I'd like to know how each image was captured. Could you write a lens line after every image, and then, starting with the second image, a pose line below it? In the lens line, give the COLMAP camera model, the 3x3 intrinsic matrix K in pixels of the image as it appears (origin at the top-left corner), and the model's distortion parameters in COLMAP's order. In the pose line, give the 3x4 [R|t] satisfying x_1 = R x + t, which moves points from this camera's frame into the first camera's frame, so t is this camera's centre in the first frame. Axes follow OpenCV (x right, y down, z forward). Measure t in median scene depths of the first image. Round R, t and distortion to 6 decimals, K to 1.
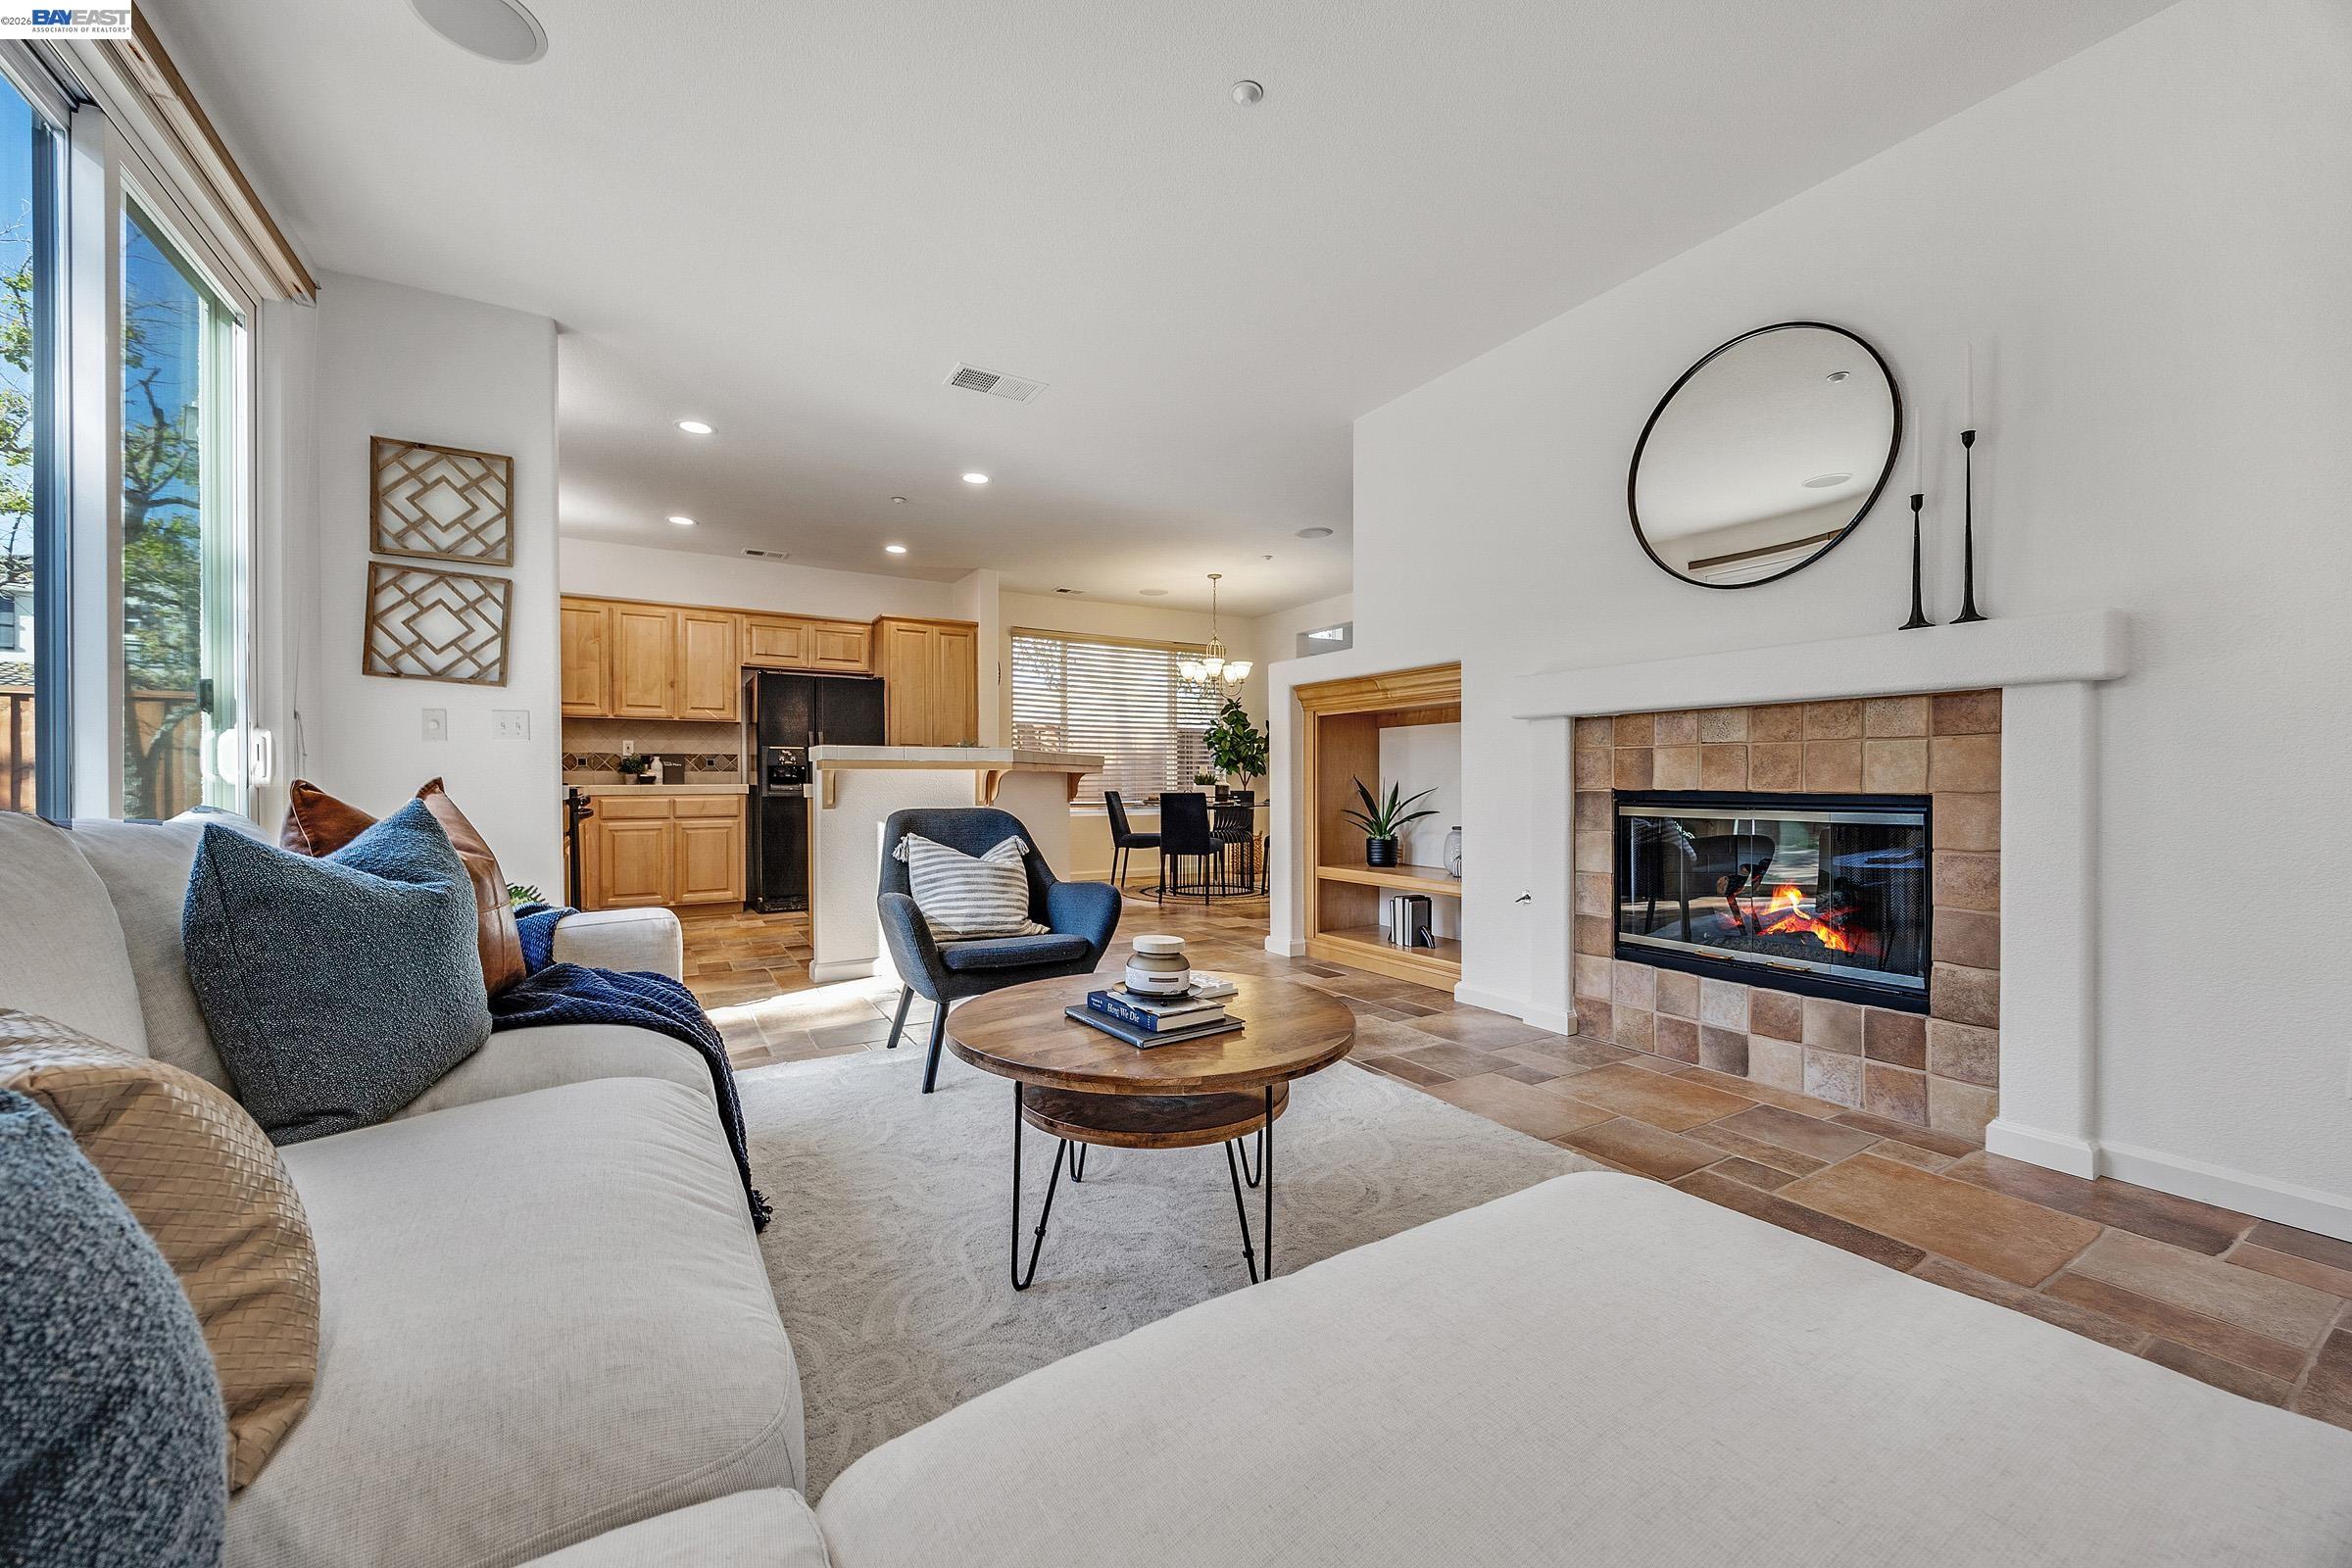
lens RADIAL K [[902.9, 0, 1179.3], [0, 902.9, 785.2], [0, 0, 1]] dist [0.000225, -0.000668]
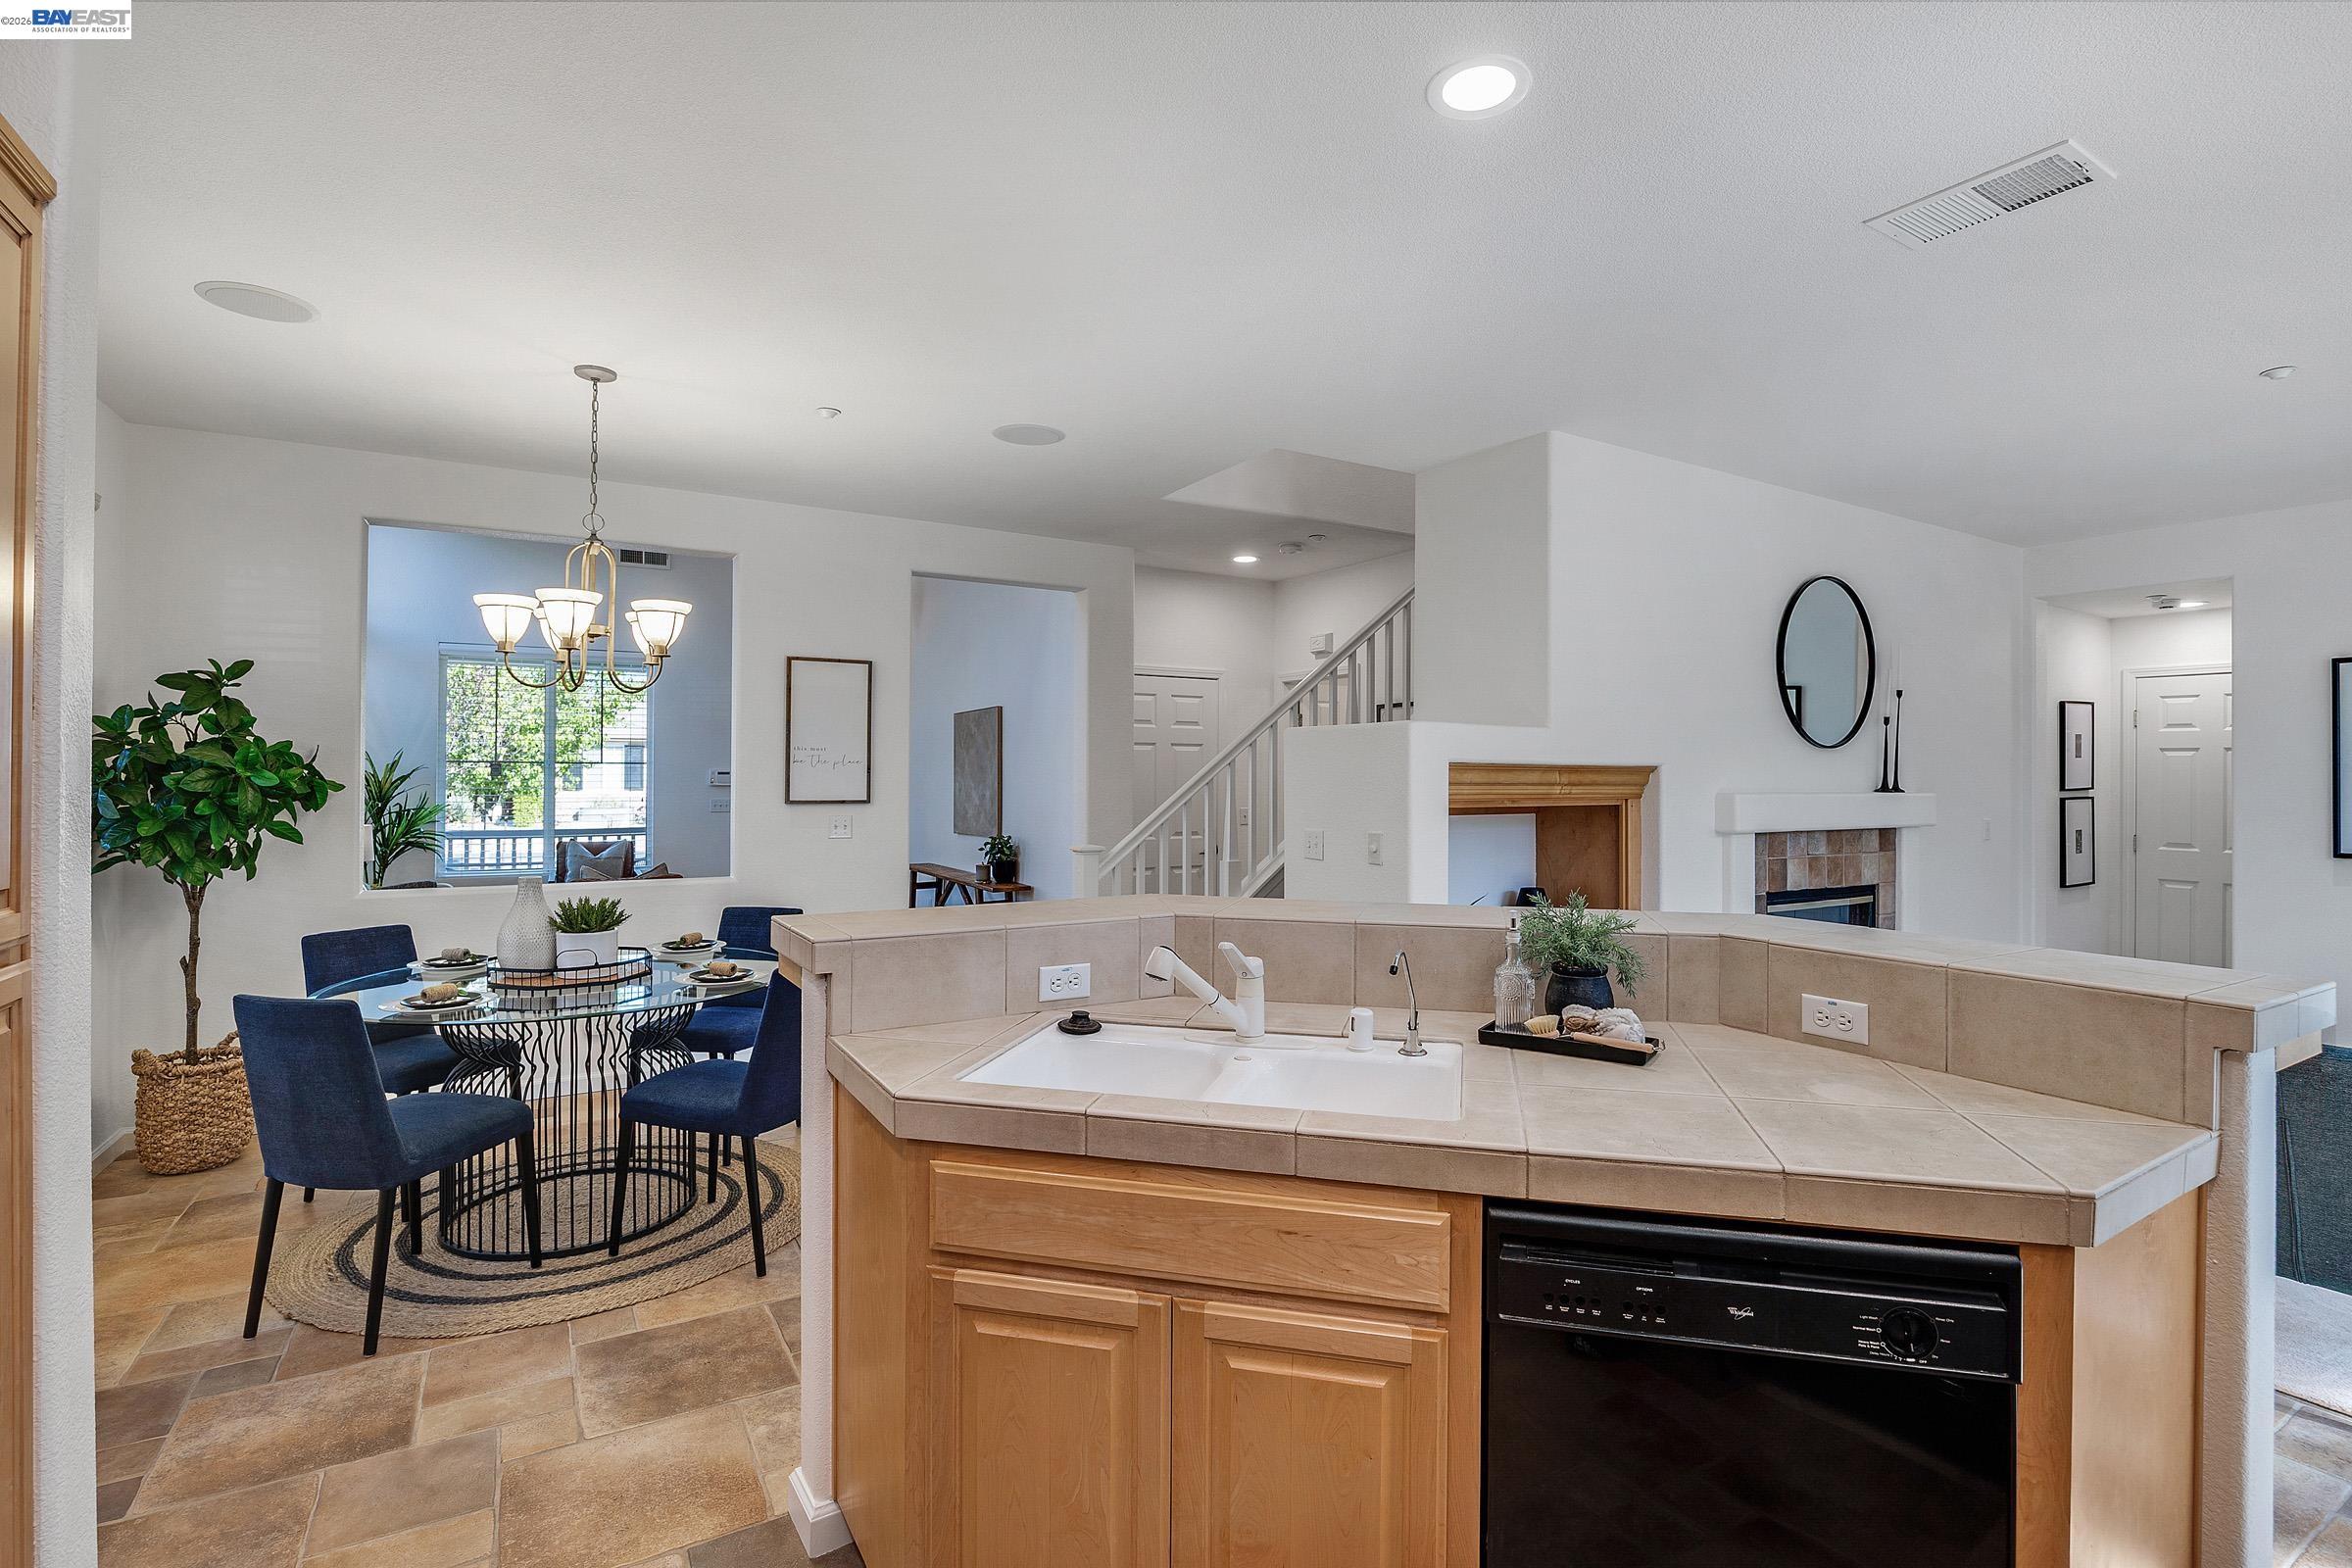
lens RADIAL K [[1089.1, 0, 1197.1], [0, 1089.1, 776.8], [0, 0, 1]] dist [-0.013377, 0.000255]
pose [[-0.004426, 0.001416, 0.999989, -0.487248], [-0.003176, 0.999994, -0.001430, -0.073349], [-0.999985, -0.003183, -0.004422, 0.881609]]
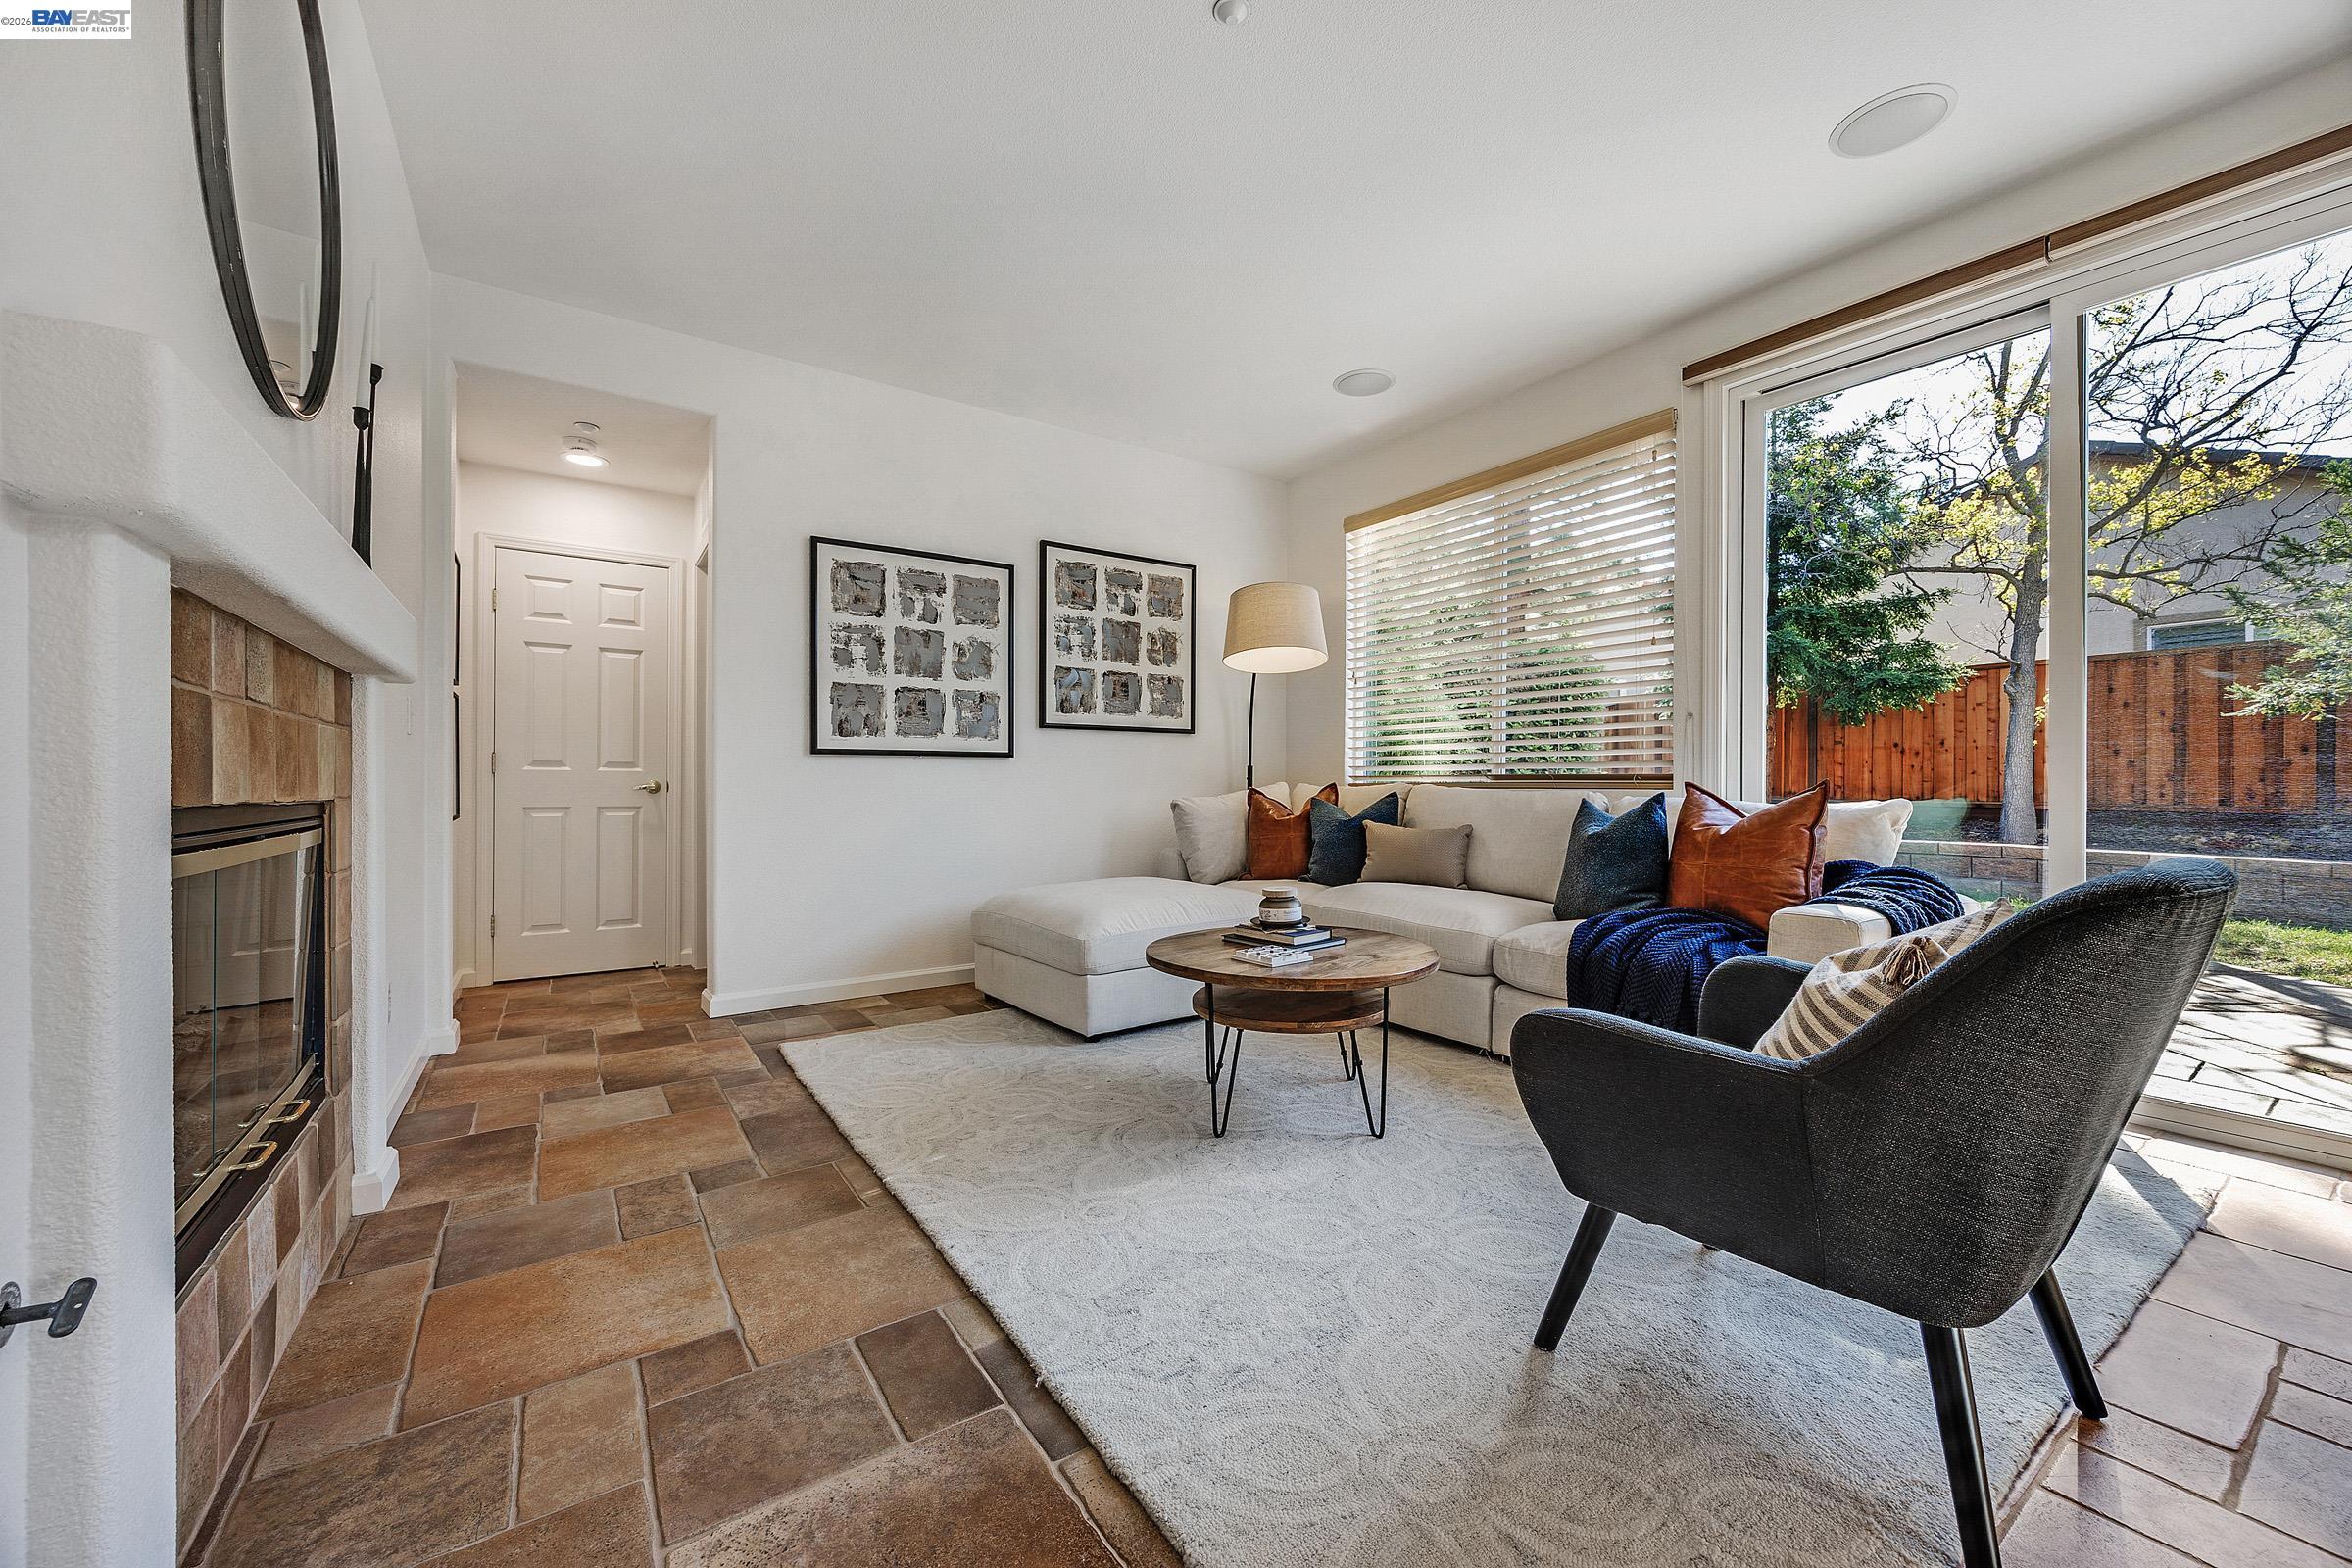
lens RADIAL K [[902.9, 0, 1175.3], [0, 902.9, 787.5], [0, 0, 1]] dist [0.000225, -0.000668]
pose [[-0.998380, 0.001616, -0.056883, 0.064433], [0.001208, 0.999973, 0.007201, -0.002426], [0.056893, 0.007120, -0.998355, 0.674755]]
